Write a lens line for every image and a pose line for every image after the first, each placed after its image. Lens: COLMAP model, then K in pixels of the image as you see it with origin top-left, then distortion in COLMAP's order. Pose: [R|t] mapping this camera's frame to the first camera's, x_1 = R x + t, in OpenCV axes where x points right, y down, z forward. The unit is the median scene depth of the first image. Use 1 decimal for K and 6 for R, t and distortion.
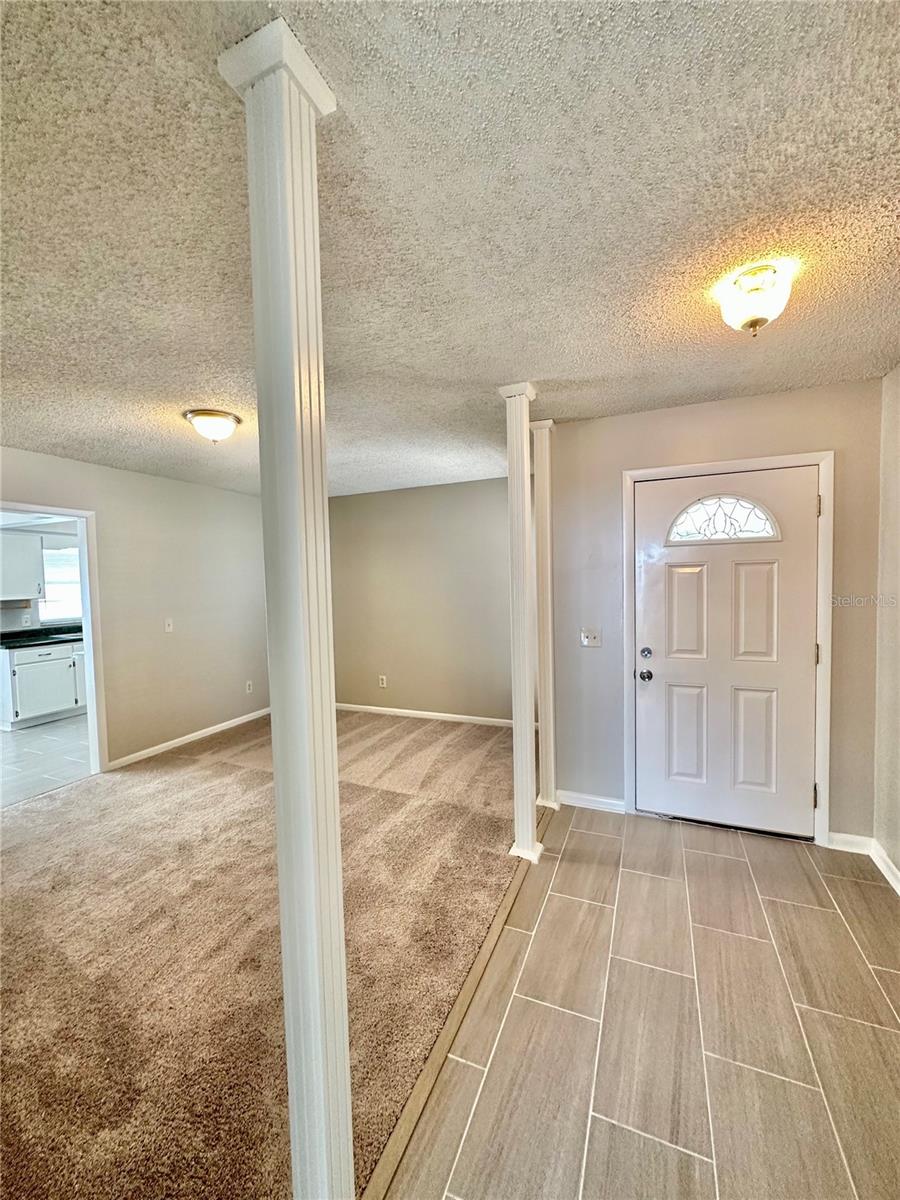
lens RADIAL K [[478.4, 0, 452.4], [0, 478.4, 601.8], [0, 0, 1]] dist [-0.003984, 0.000761]
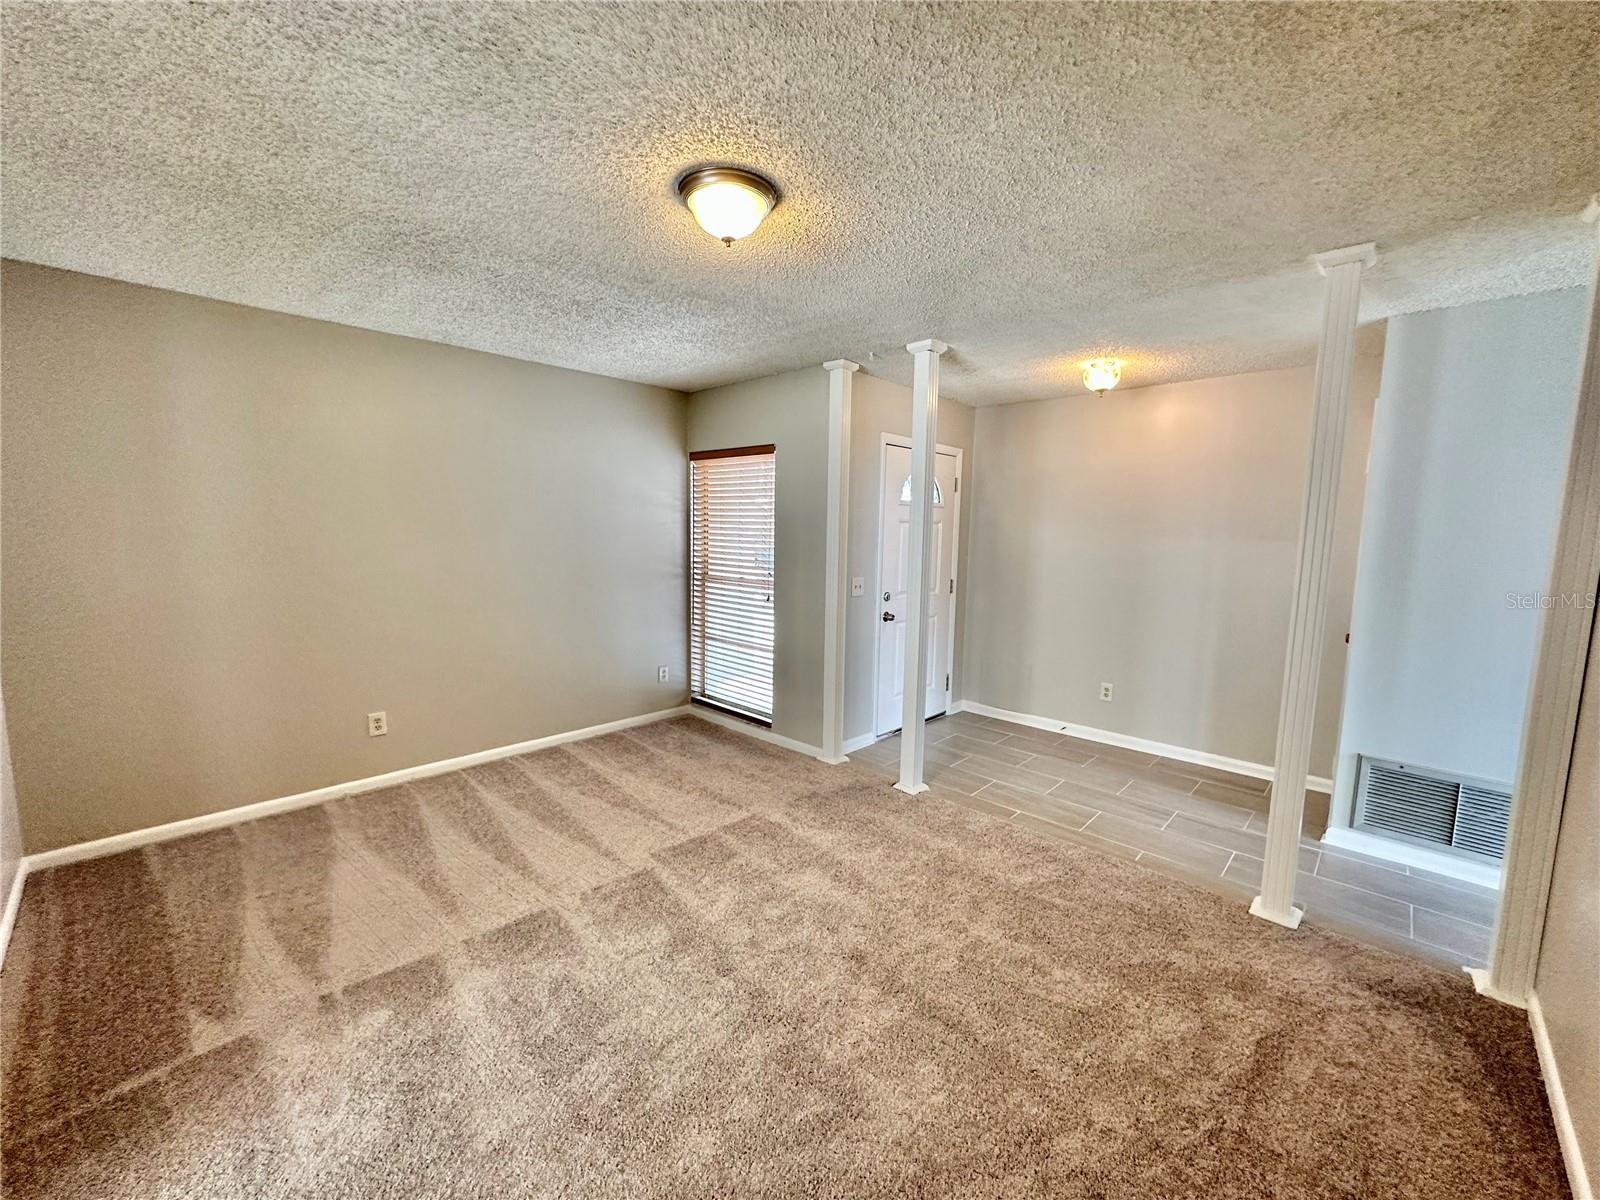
lens RADIAL K [[637.9, 0, 801.1], [0, 637.9, 598.5], [0, 0, 1]] dist [-0.003984, 0.000761]
pose [[0.341947, -0.072747, 0.936899, -1.017570], [0.017187, 0.997316, 0.071166, -0.001655], [-0.939562, -0.008232, 0.342280, 0.622207]]
